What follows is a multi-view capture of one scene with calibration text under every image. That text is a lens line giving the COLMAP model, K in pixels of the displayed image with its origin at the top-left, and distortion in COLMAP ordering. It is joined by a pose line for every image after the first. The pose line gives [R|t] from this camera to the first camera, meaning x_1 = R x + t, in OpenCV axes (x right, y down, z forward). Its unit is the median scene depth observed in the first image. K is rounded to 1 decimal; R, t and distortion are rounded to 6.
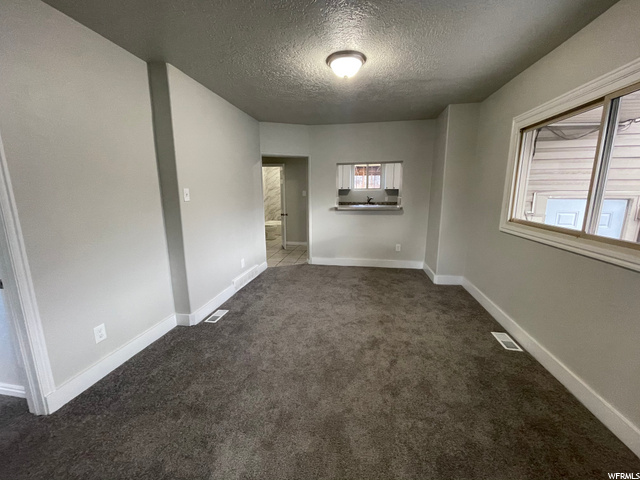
lens RADIAL K [[259.0, 0, 322.4], [0, 259.0, 238.3], [0, 0, 1]] dist [0.001815, -0.001143]
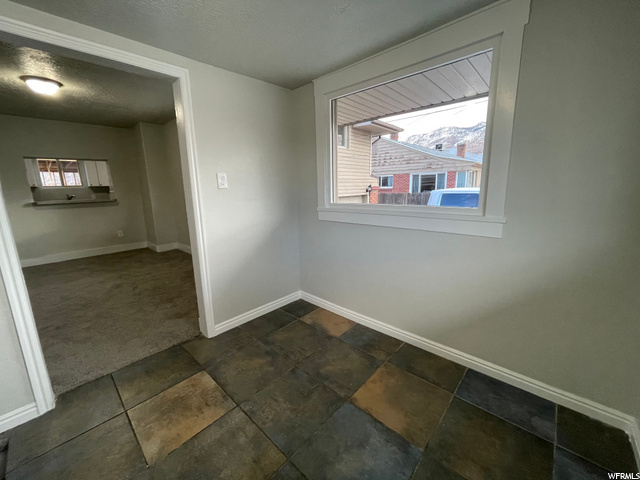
lens RADIAL K [[259.0, 0, 316.6], [0, 259.0, 238.9], [0, 0, 1]] dist [0.001815, -0.001143]
pose [[0.566519, -0.169159, 0.806500, -0.186642], [0.170696, 0.981566, 0.085974, 0.132191], [-0.806176, 0.088960, 0.584950, -0.487102]]
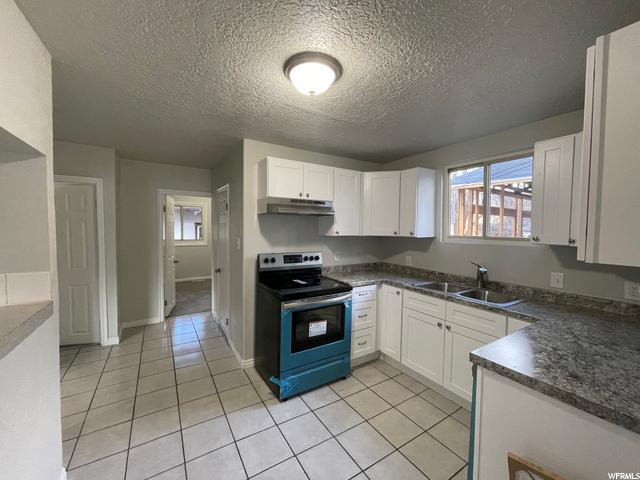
lens RADIAL K [[259.0, 0, 318.7], [0, 259.0, 239.6], [0, 0, 1]] dist [0.001815, -0.001143]
pose [[0.651469, 0.040113, -0.757614, 0.602558], [-0.153862, 0.984835, -0.080162, -0.273898], [0.742909, 0.168792, 0.647762, 1.322519]]
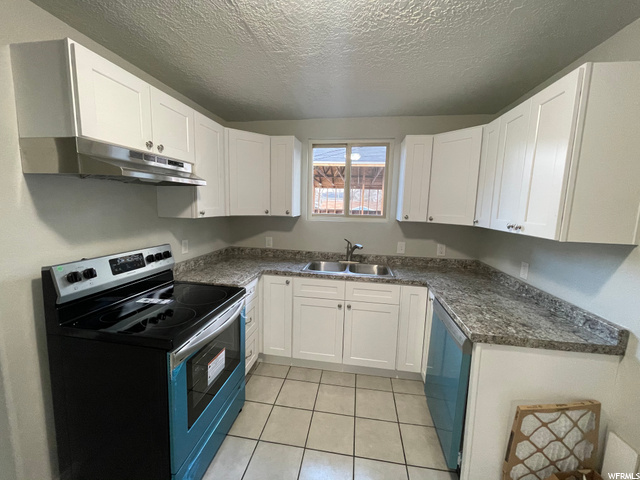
lens RADIAL K [[259.0, 0, 320.1], [0, 259.0, 237.9], [0, 0, 1]] dist [0.001815, -0.001143]
pose [[0.999750, 0.022354, 0.000679, 0.288283], [-0.022270, 0.997871, -0.061297, -0.289303], [-0.002048, 0.061267, 0.998119, 1.351225]]
